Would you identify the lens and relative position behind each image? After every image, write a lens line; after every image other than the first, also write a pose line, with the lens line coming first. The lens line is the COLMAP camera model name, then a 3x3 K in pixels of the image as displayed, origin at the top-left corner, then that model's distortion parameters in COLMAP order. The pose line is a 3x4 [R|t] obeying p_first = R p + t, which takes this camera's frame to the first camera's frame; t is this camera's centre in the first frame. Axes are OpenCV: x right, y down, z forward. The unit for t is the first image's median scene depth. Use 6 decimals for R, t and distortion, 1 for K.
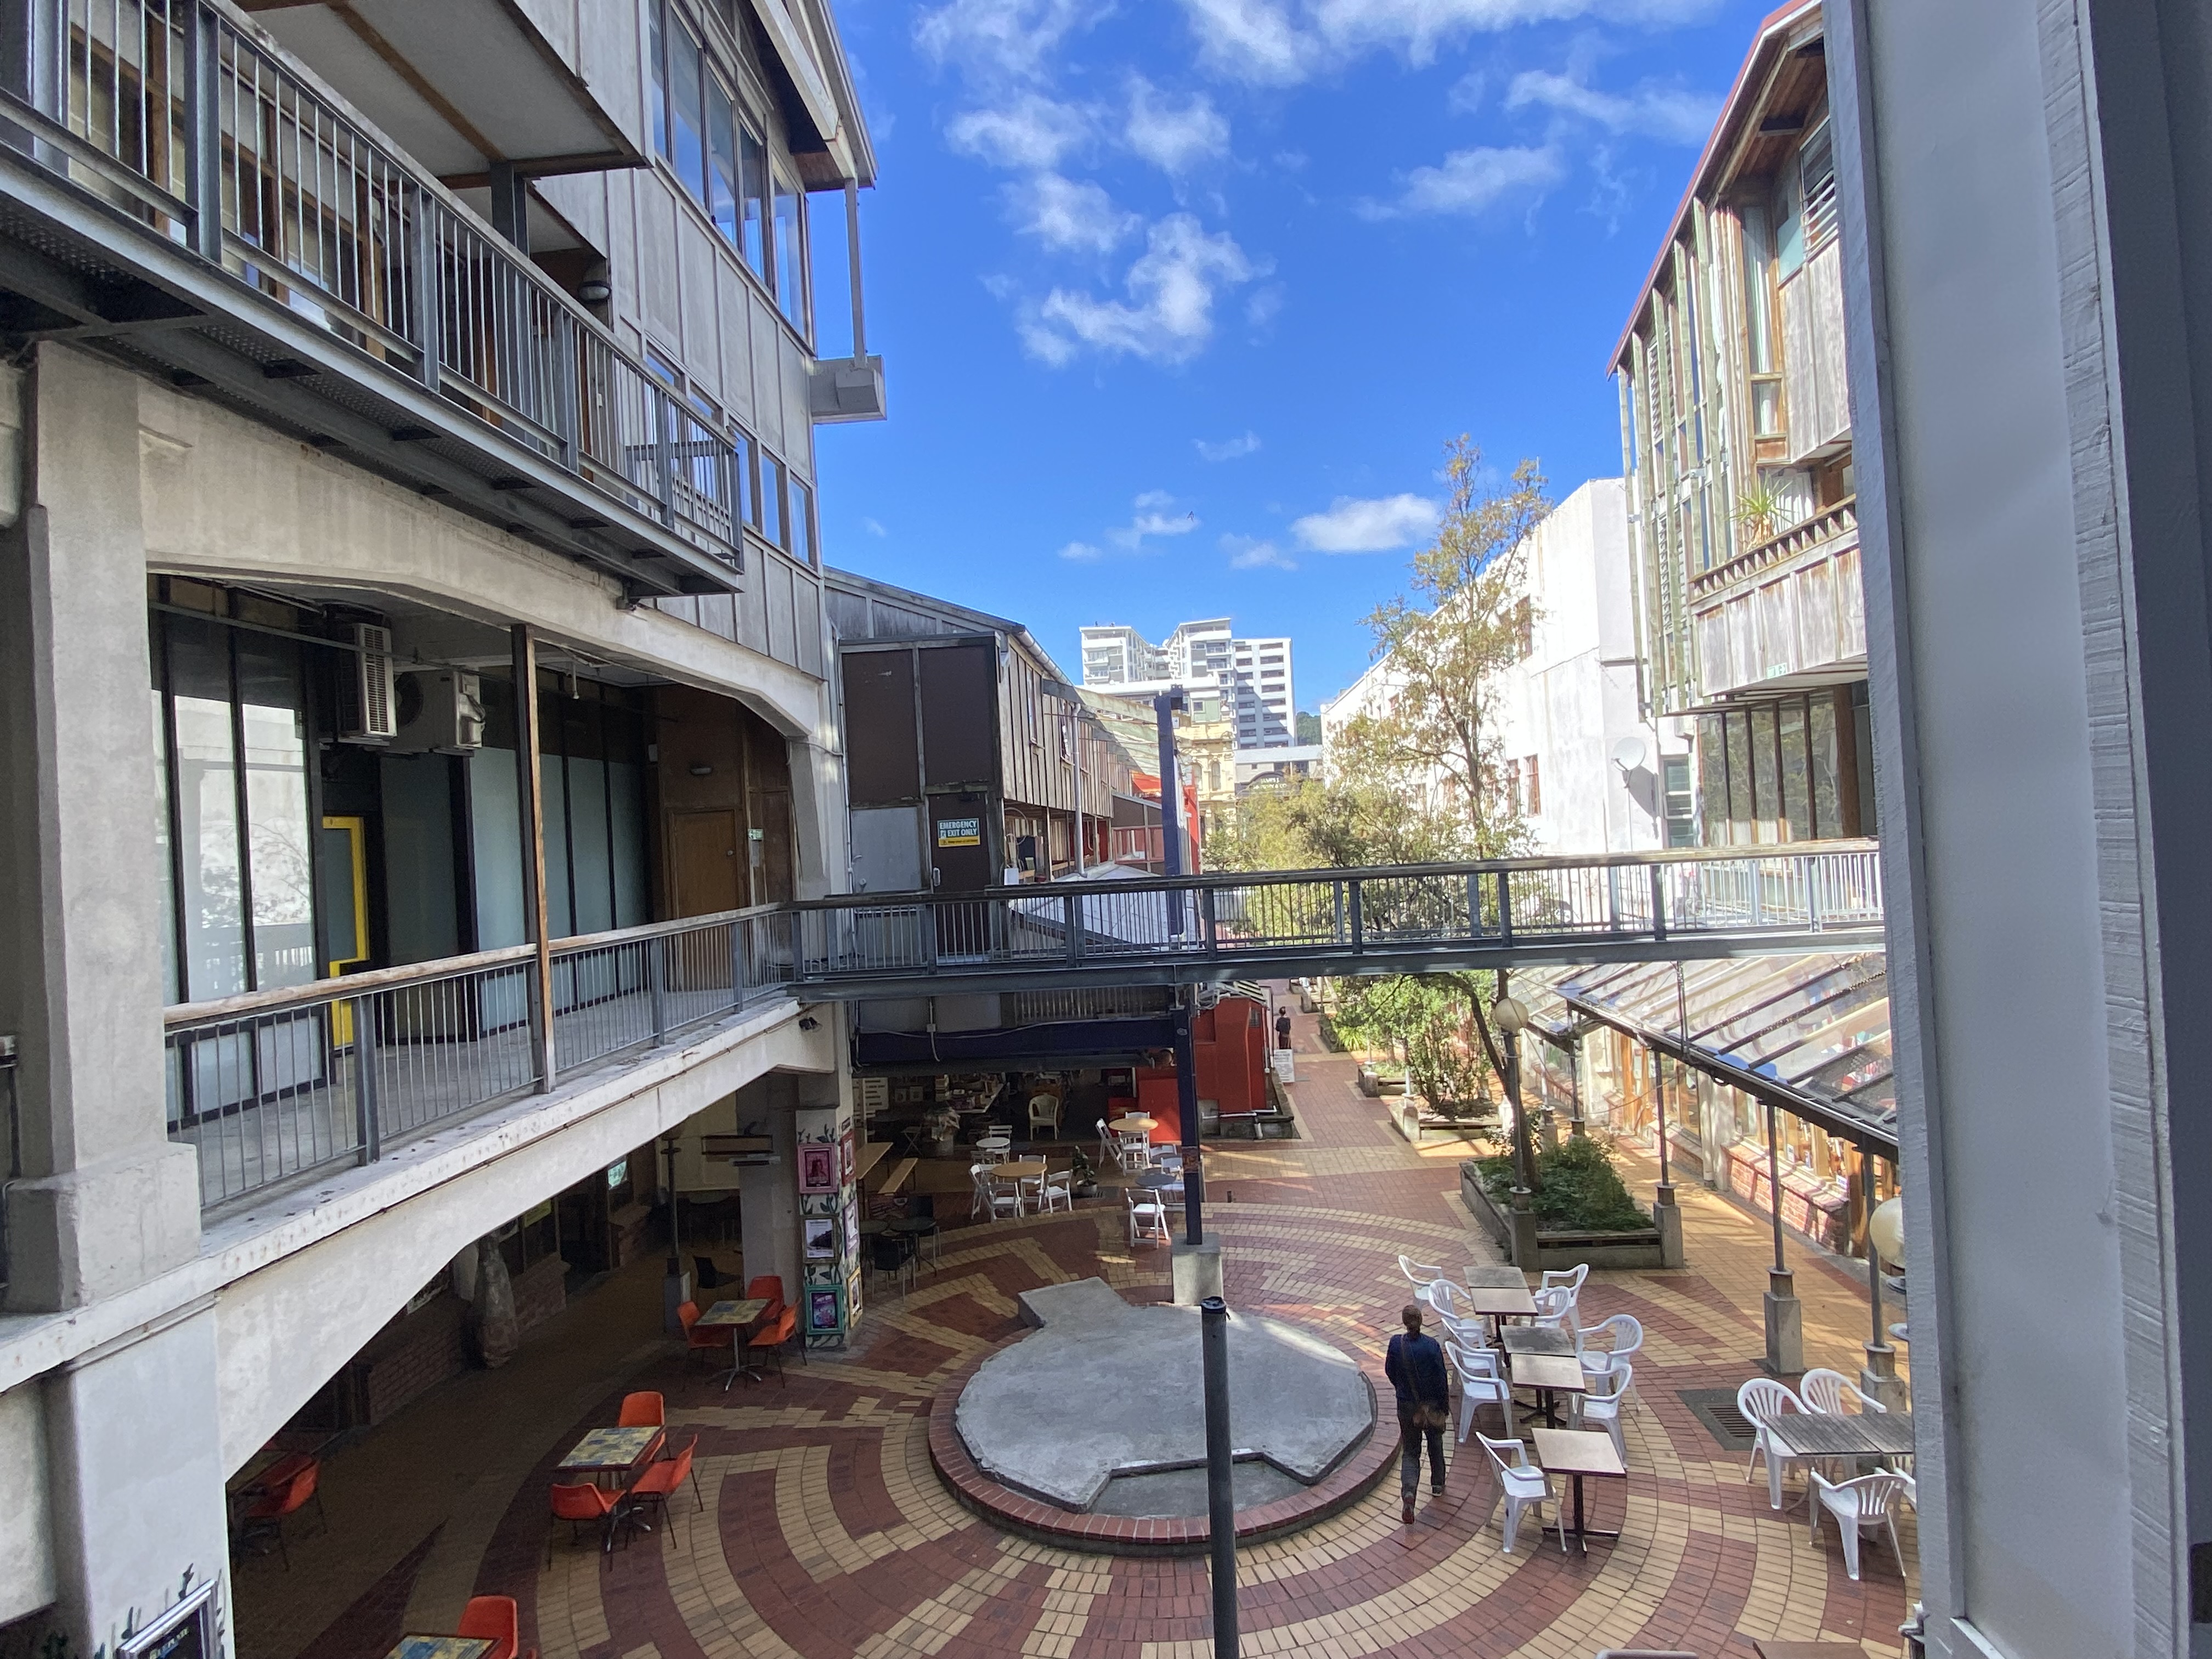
lens RADIAL K [[1164.5, 0, 1115.7], [0, 1164.5, 811.6], [0, 0, 1]] dist [0.025577, -0.023595]
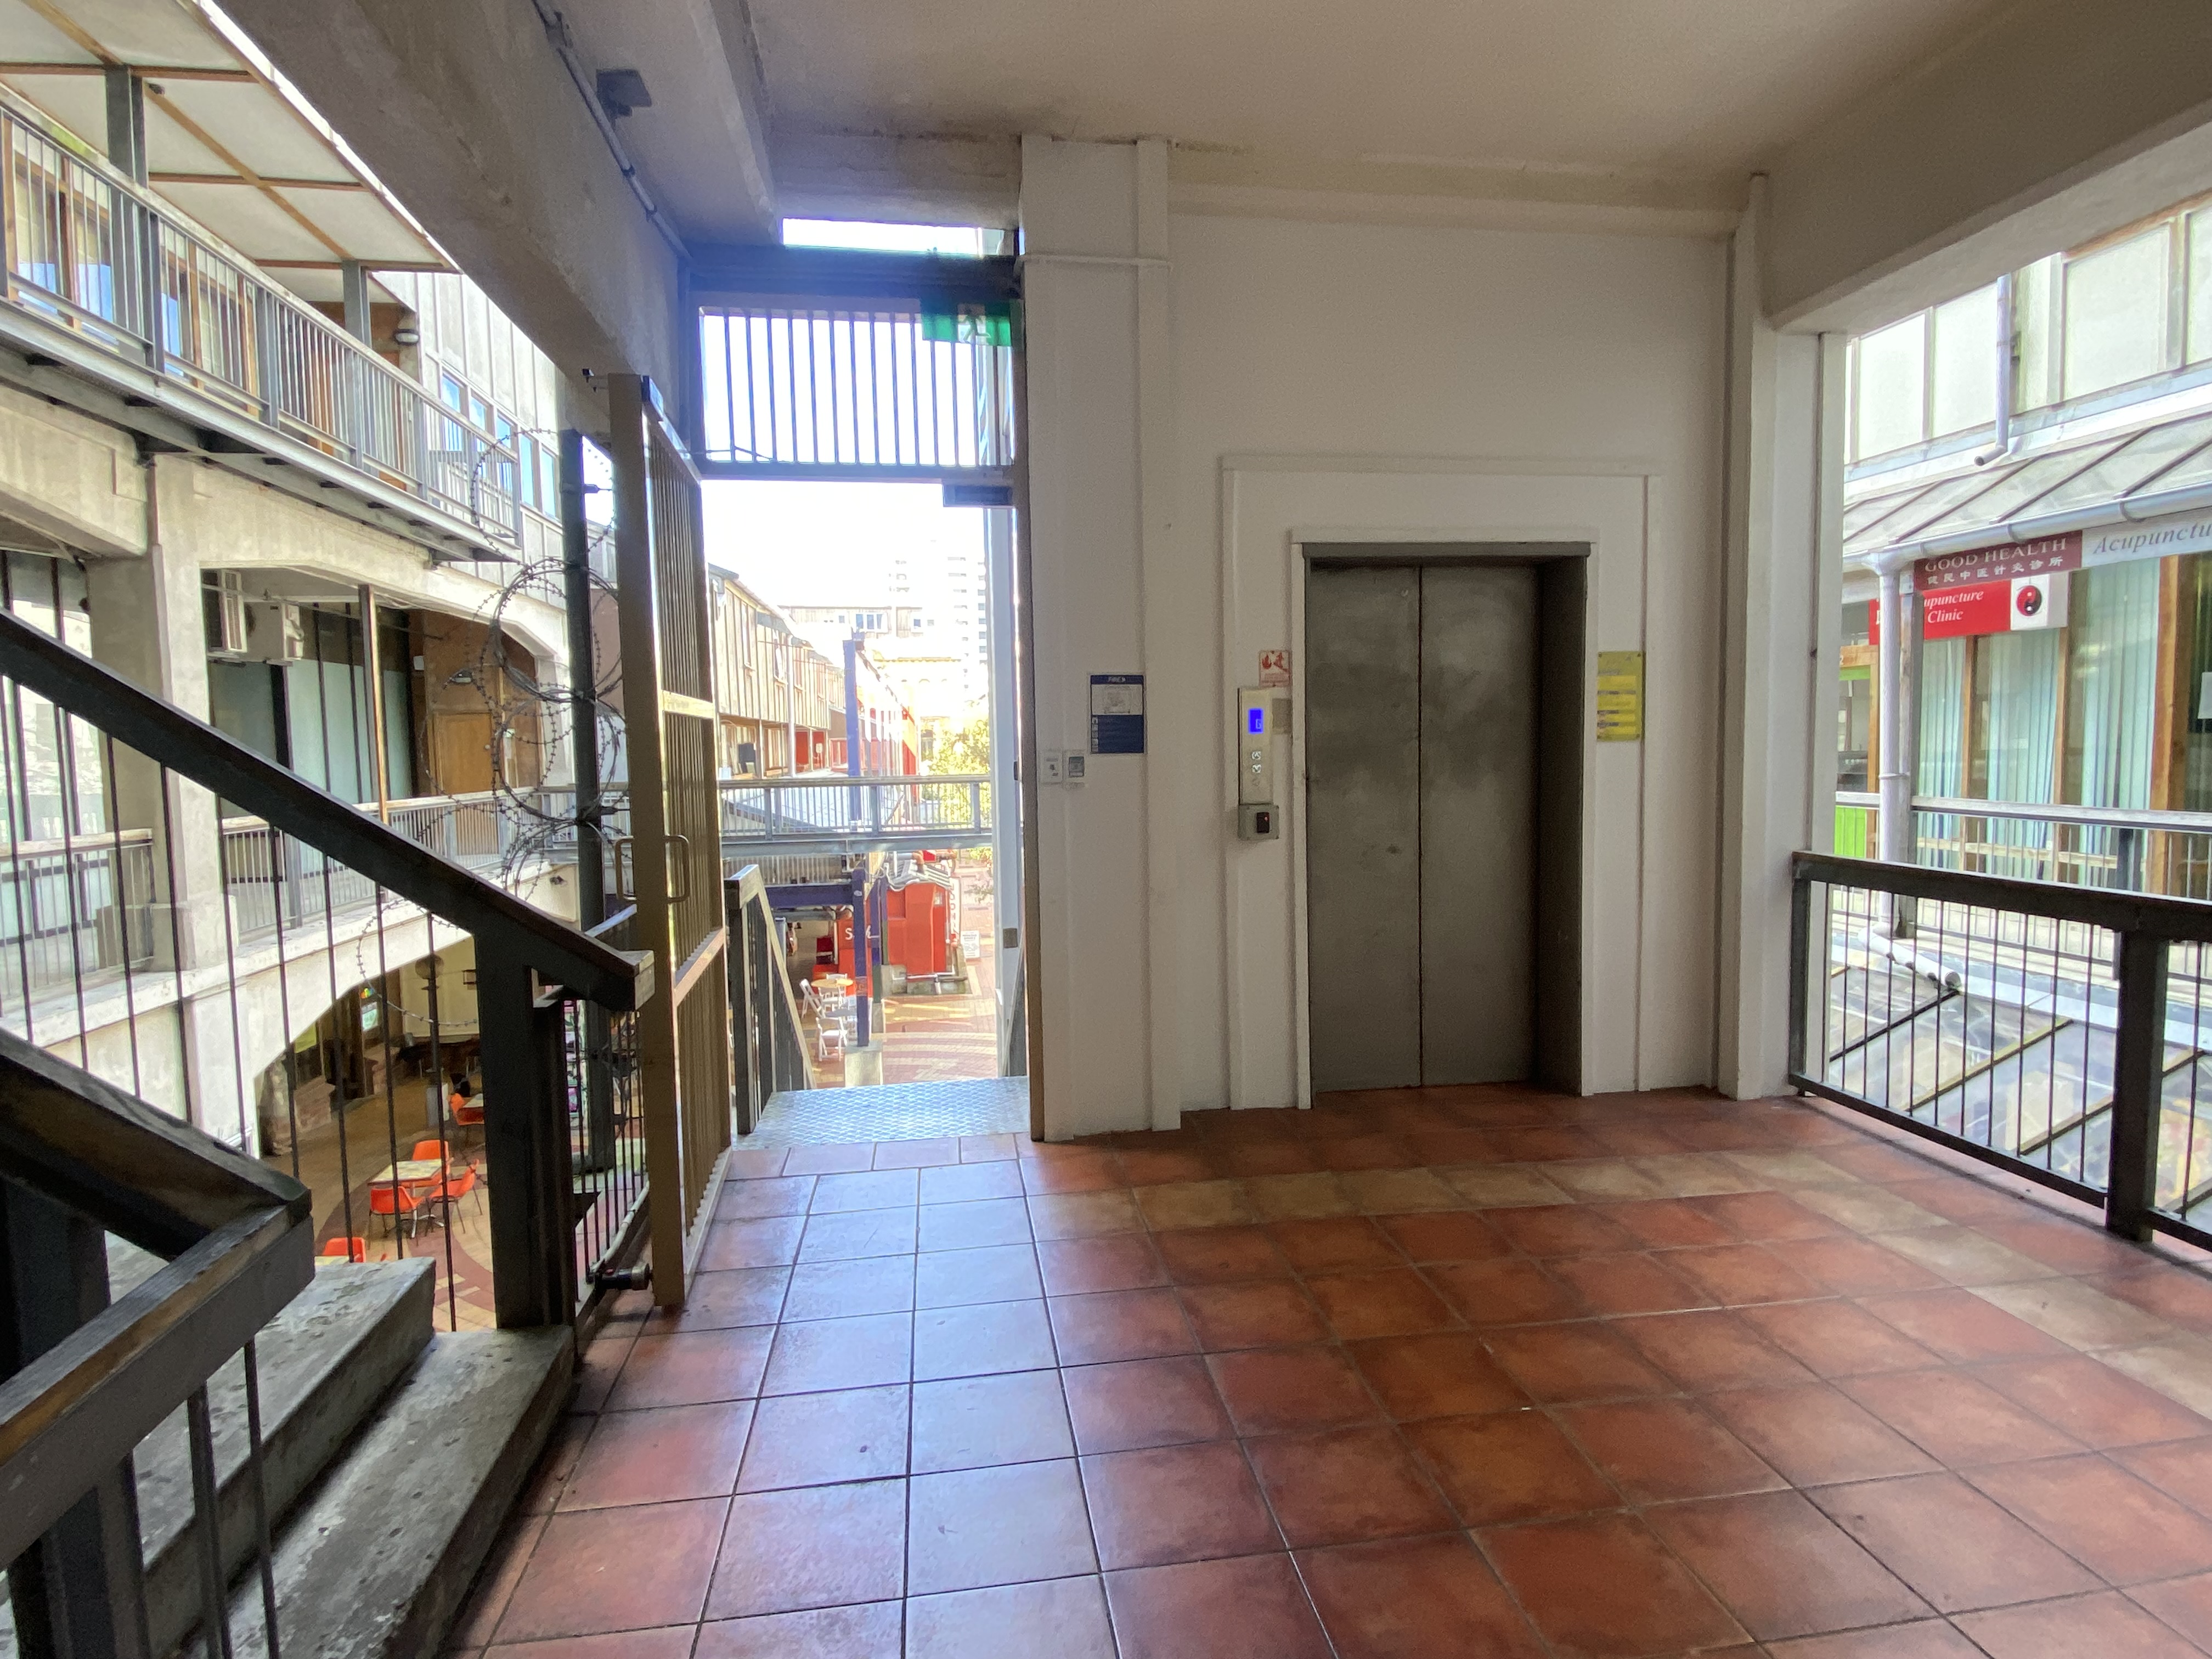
lens RADIAL K [[1164.5, 0, 1120.2], [0, 1164.5, 825.3], [0, 0, 1]] dist [0.025577, -0.023595]
pose [[0.974312, 0.020971, 0.224224, 0.063593], [-0.039813, 0.996012, 0.079842, -0.010648], [-0.221655, -0.086718, 0.971261, -0.473716]]
